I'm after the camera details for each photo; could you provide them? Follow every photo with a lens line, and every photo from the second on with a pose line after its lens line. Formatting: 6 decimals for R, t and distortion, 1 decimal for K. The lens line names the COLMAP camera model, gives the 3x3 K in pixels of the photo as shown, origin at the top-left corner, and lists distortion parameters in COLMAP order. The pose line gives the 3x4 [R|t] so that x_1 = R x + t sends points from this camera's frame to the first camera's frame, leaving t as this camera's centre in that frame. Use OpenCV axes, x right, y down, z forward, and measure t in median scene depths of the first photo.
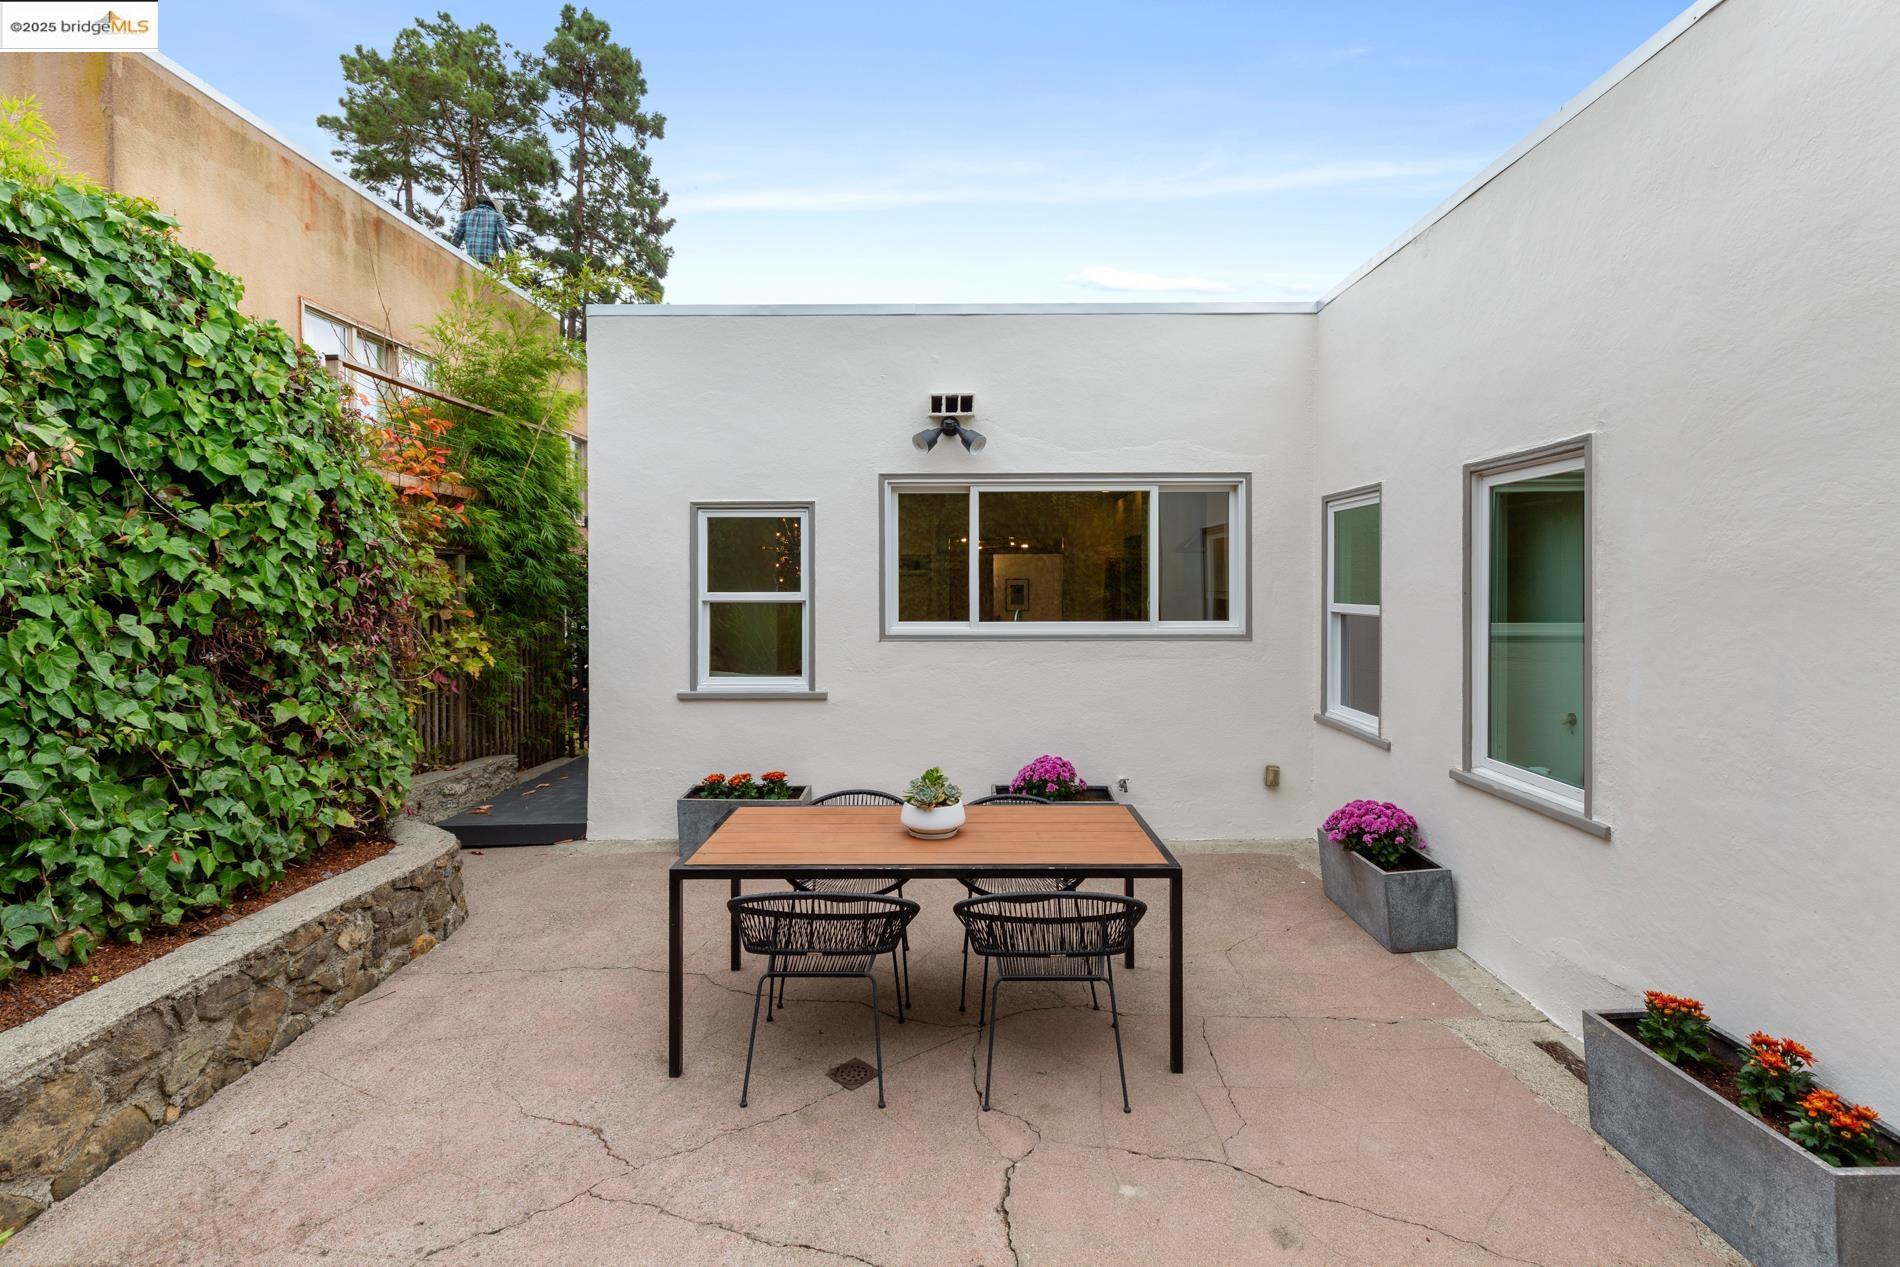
lens RADIAL K [[873.3, 0, 955.2], [0, 873.3, 587.5], [0, 0, 1]] dist [0.002455, -0.000805]
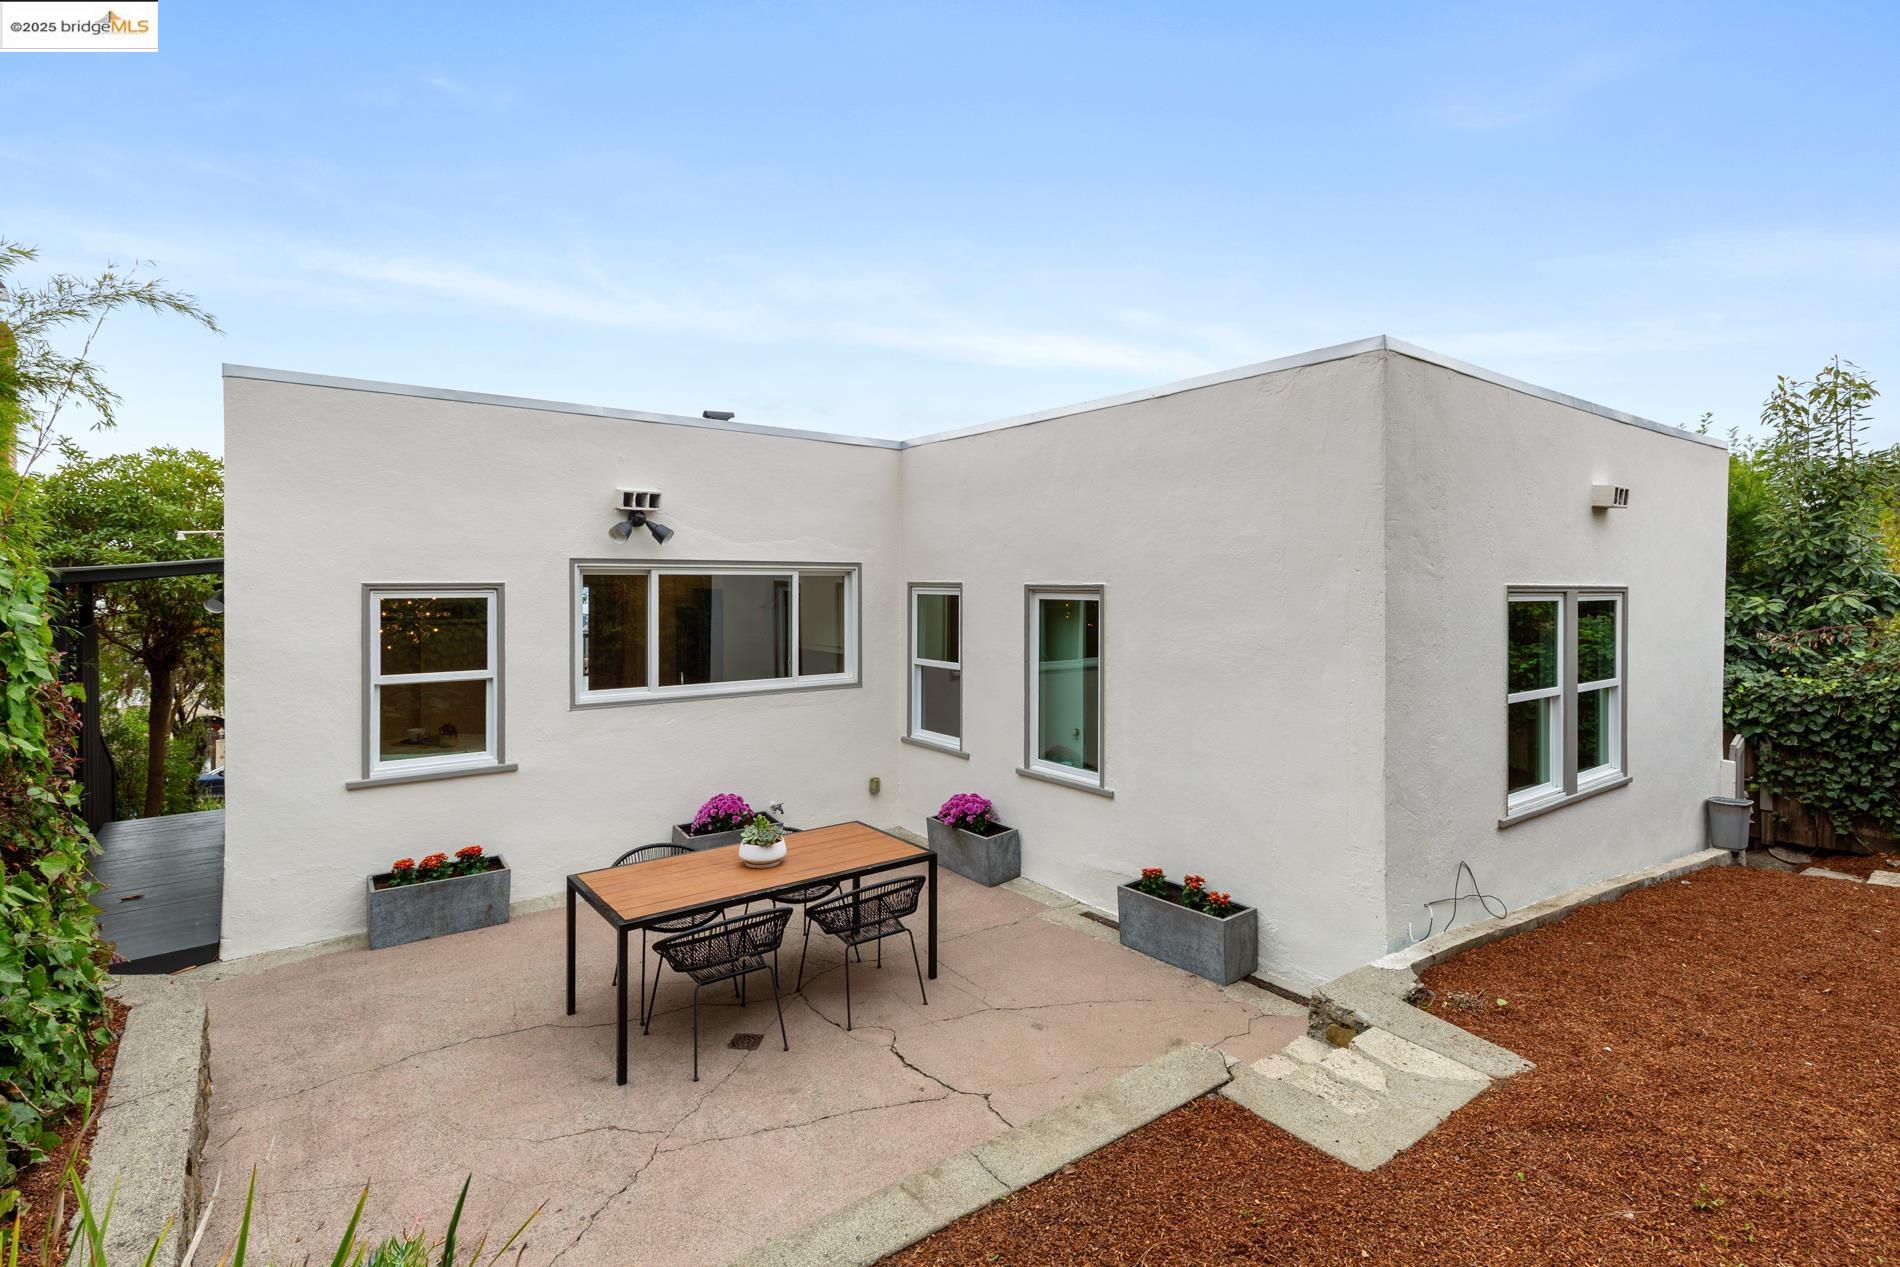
lens RADIAL K [[907.9, 0, 951.6], [0, 907.9, 584.0], [0, 0, 1]] dist [0.001915, -0.001139]
pose [[0.792244, -0.000200, 0.610204, -0.422149], [0.000662, 1.000000, -0.000532, -0.101527], [-0.610204, 0.000825, 0.792244, -0.204433]]
